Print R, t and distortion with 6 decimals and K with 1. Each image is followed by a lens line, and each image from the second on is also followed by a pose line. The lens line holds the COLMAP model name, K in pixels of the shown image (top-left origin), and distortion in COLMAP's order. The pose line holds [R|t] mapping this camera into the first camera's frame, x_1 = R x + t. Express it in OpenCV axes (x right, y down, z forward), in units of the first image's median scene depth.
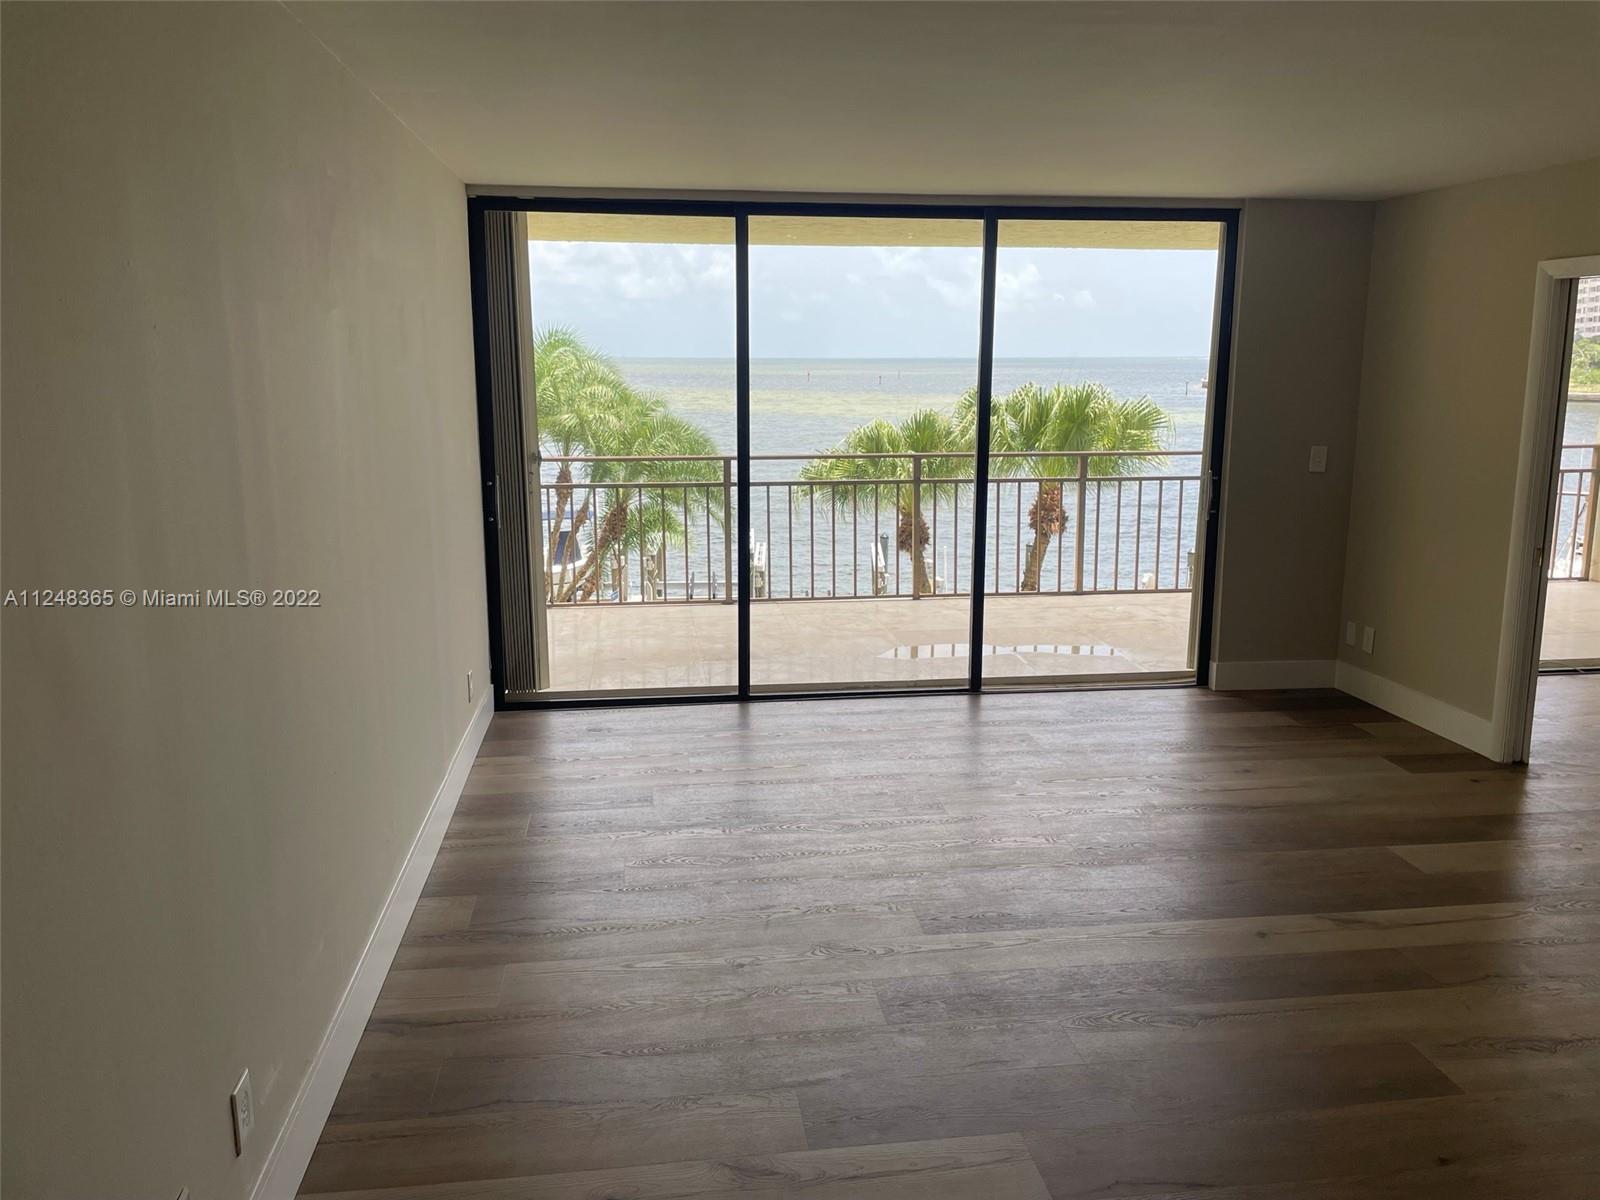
lens RADIAL K [[1211.7, 0, 814.3], [0, 1211.7, 590.9], [0, 0, 1]] dist [0.083954, -0.118920]
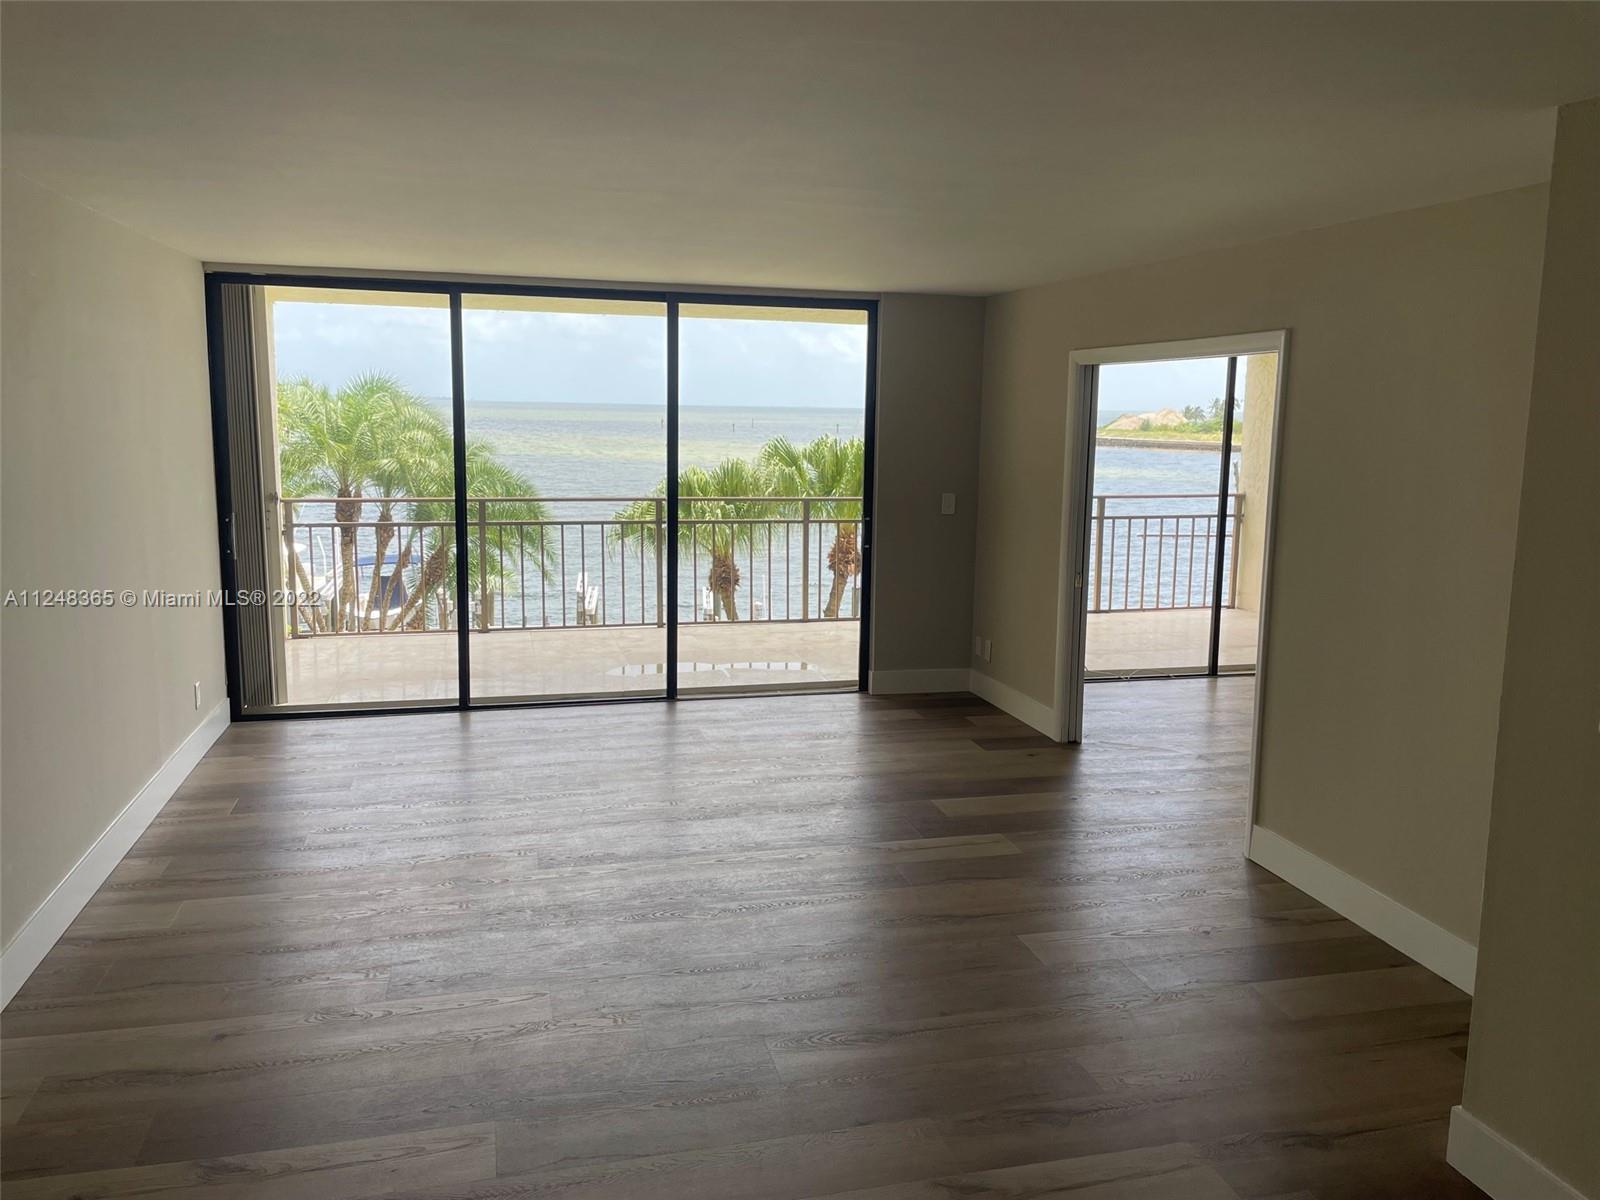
lens RADIAL K [[1211.7, 0, 815.2], [0, 1211.7, 588.7], [0, 0, 1]] dist [0.083954, -0.118920]
pose [[0.992823, -0.003737, 0.119531, 0.141735], [0.008563, 0.999168, -0.039882, 0.026293], [-0.119282, 0.040619, 0.992029, -0.196344]]
